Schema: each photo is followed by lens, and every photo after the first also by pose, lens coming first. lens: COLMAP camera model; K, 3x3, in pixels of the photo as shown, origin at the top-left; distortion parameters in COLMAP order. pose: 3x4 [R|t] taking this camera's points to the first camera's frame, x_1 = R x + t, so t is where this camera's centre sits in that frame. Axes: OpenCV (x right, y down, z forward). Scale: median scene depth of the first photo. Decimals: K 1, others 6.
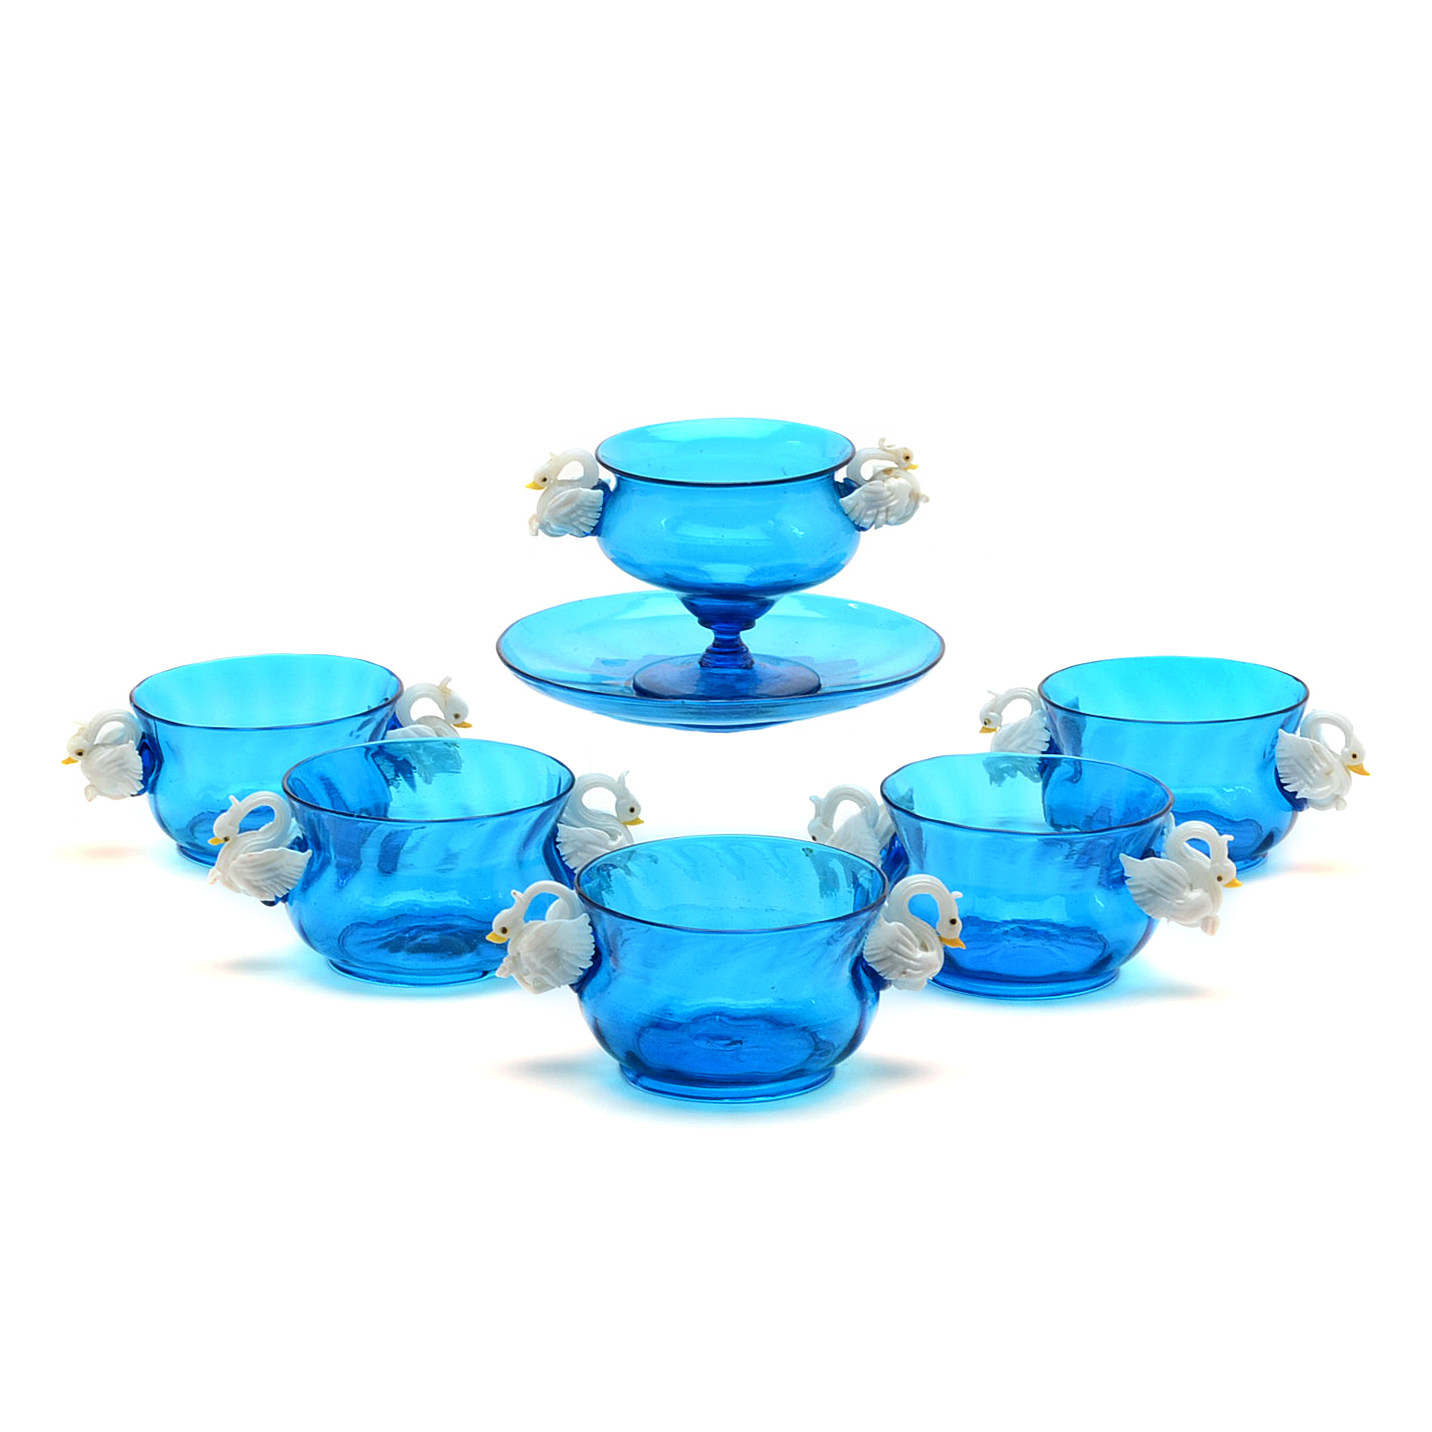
lens RADIAL K [[4216.4, 0, 714.9], [0, 4216.4, 715.8], [0, 0, 1]] dist [-0.070224, 0.000000]
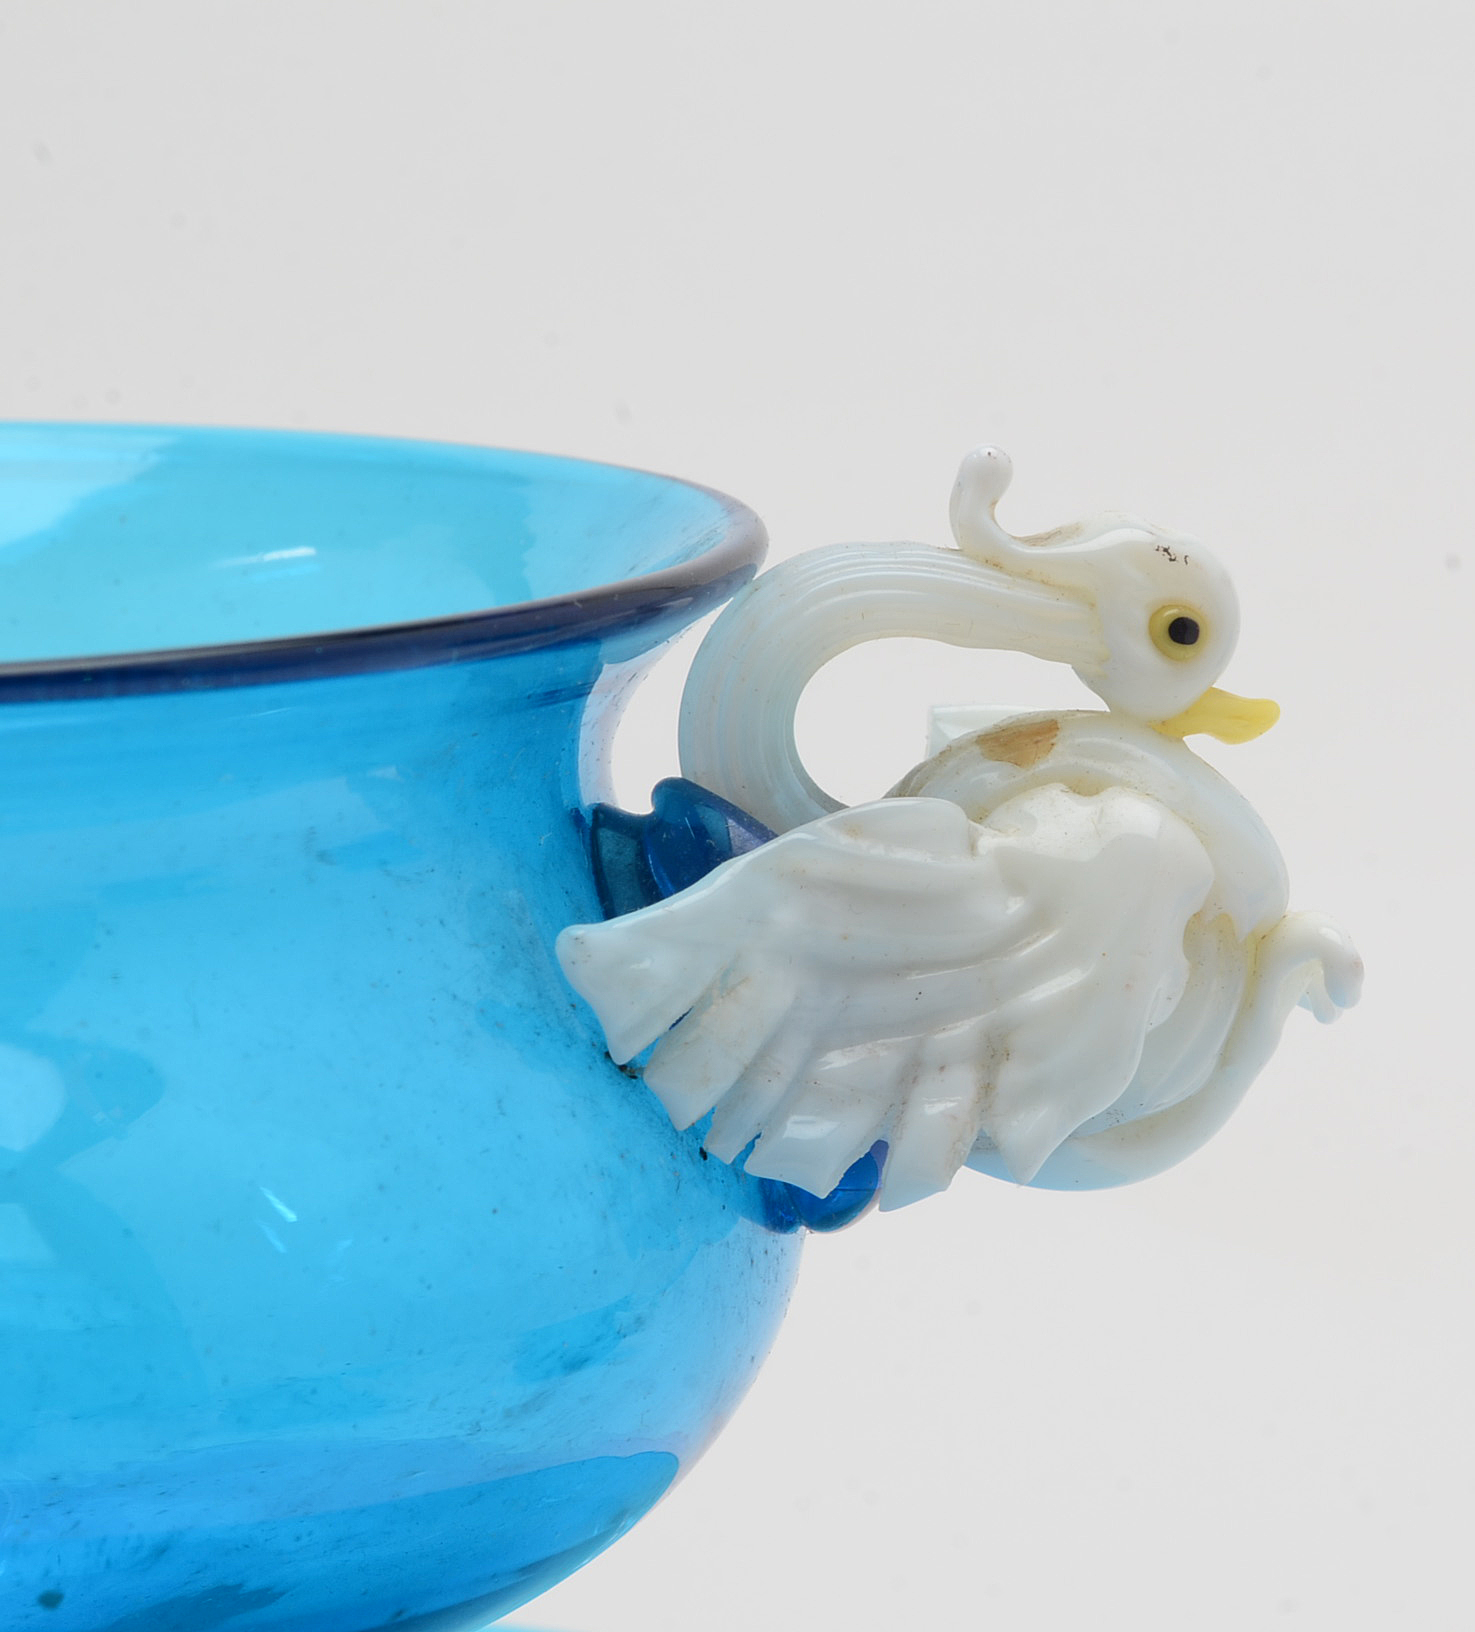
lens RADIAL K [[5339.7, 0, 739.9], [0, 5339.7, 815.8], [0, 0, 1]] dist [-0.224735, 0.000000]
pose [[0.994237, 0.027483, -0.103621, 0.049061], [-0.040473, 0.991277, -0.125426, -0.036042], [0.099270, 0.128897, 0.986677, 0.847010]]
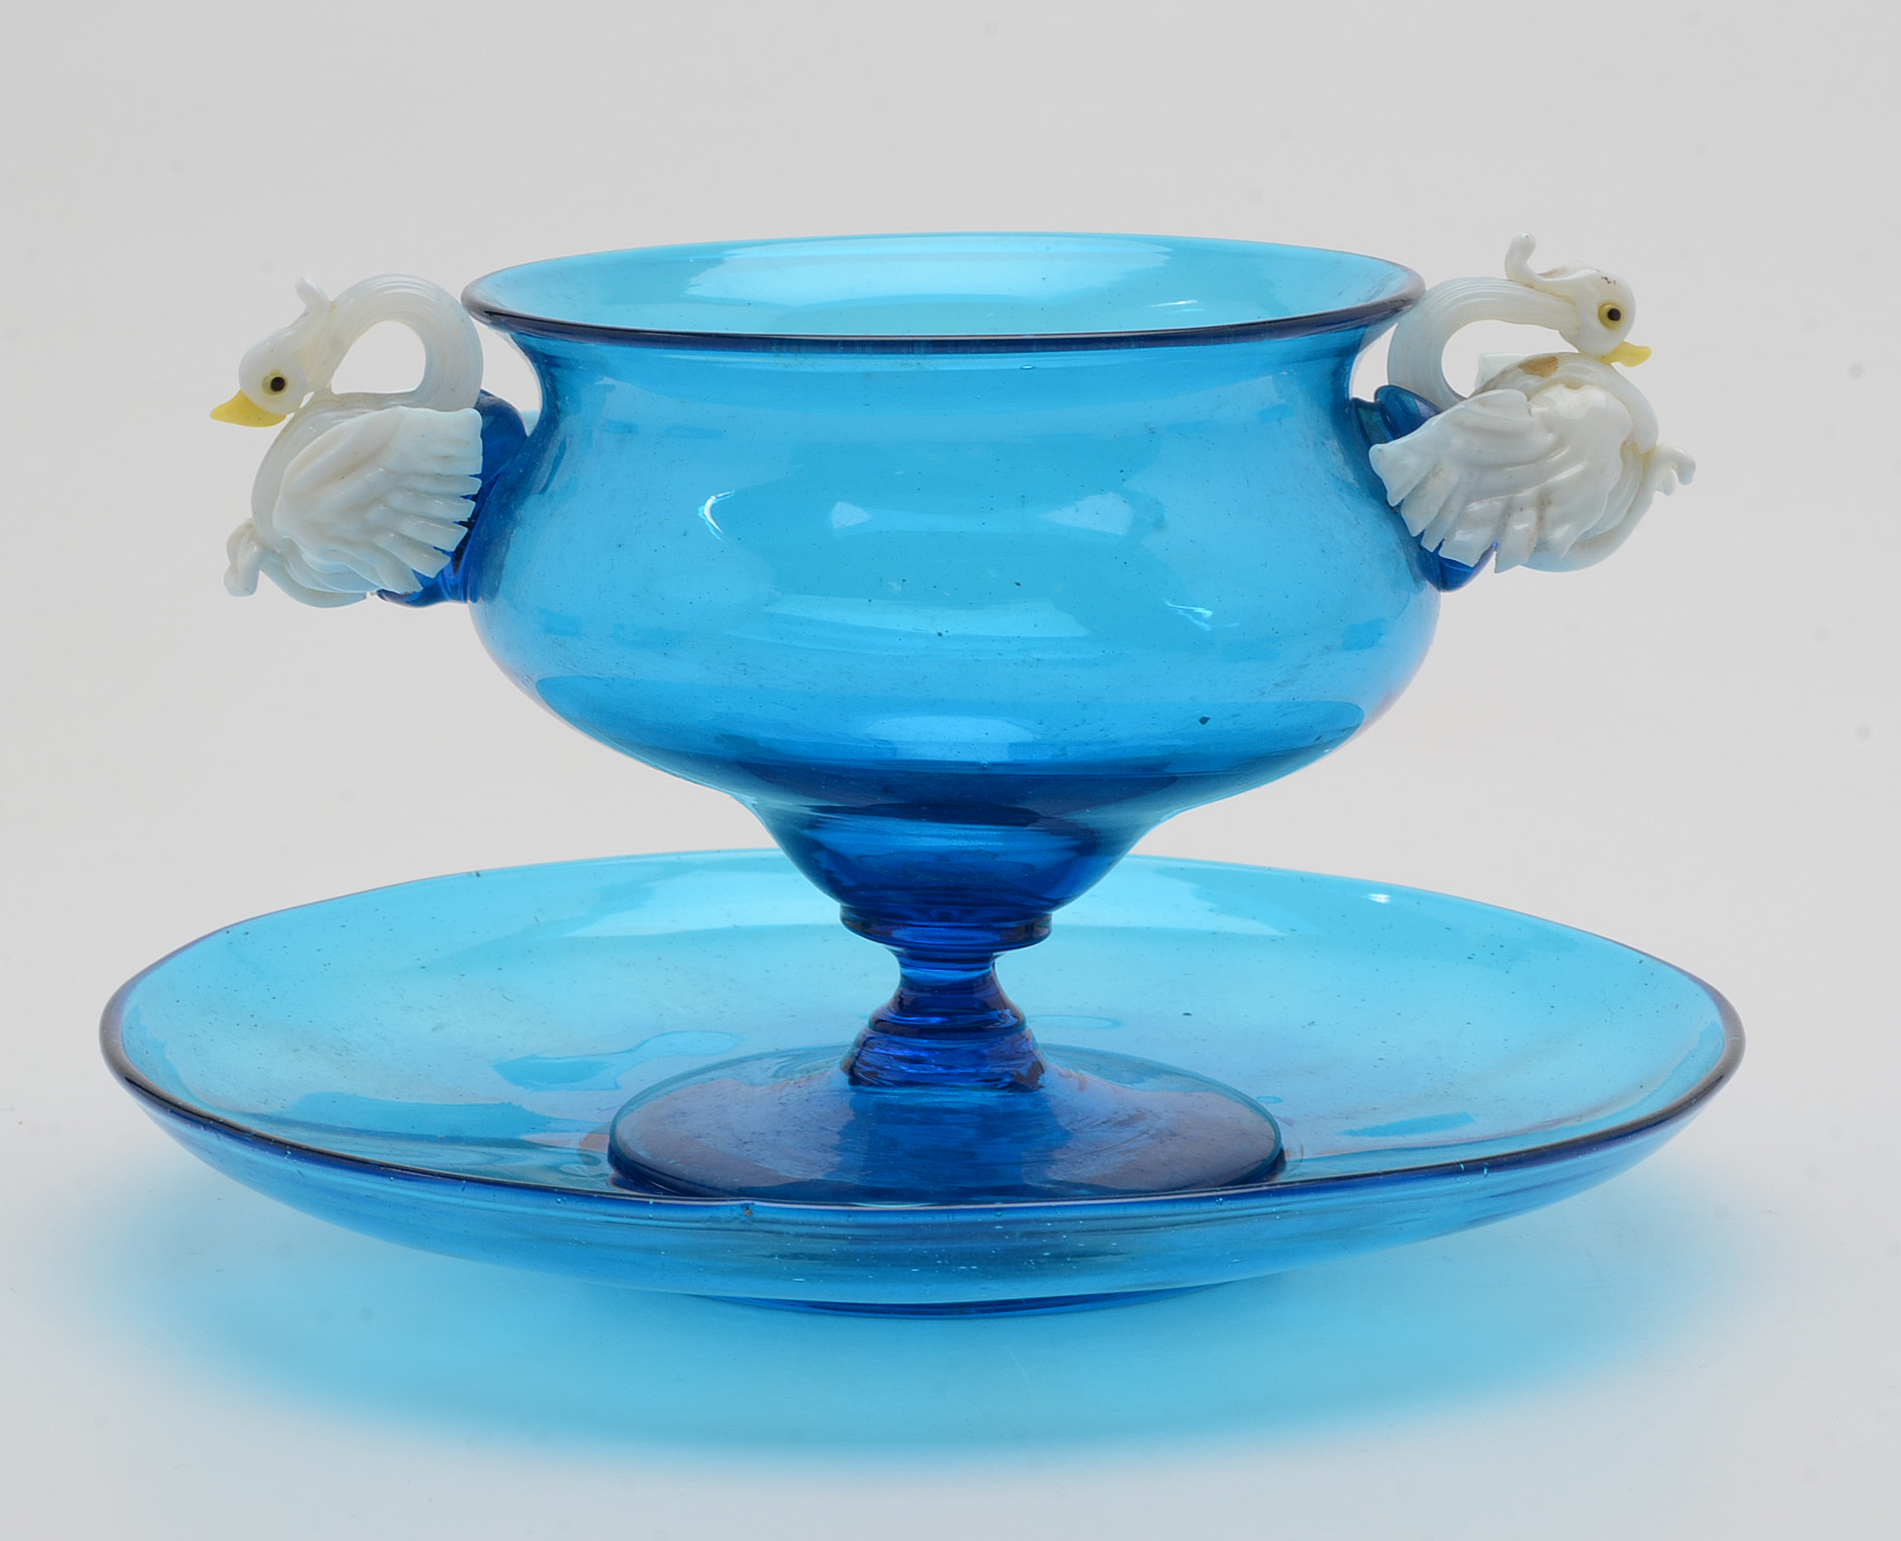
lens RADIAL K [[4941.4, 0, 955.6], [0, 4941.4, 764.8], [0, 0, 1]] dist [0.001230, 0.000000]
pose [[0.999895, 0.007133, -0.012653, 0.007496], [-0.008283, 0.995606, -0.093273, -0.002291], [0.011932, 0.093368, 0.995560, 0.685033]]
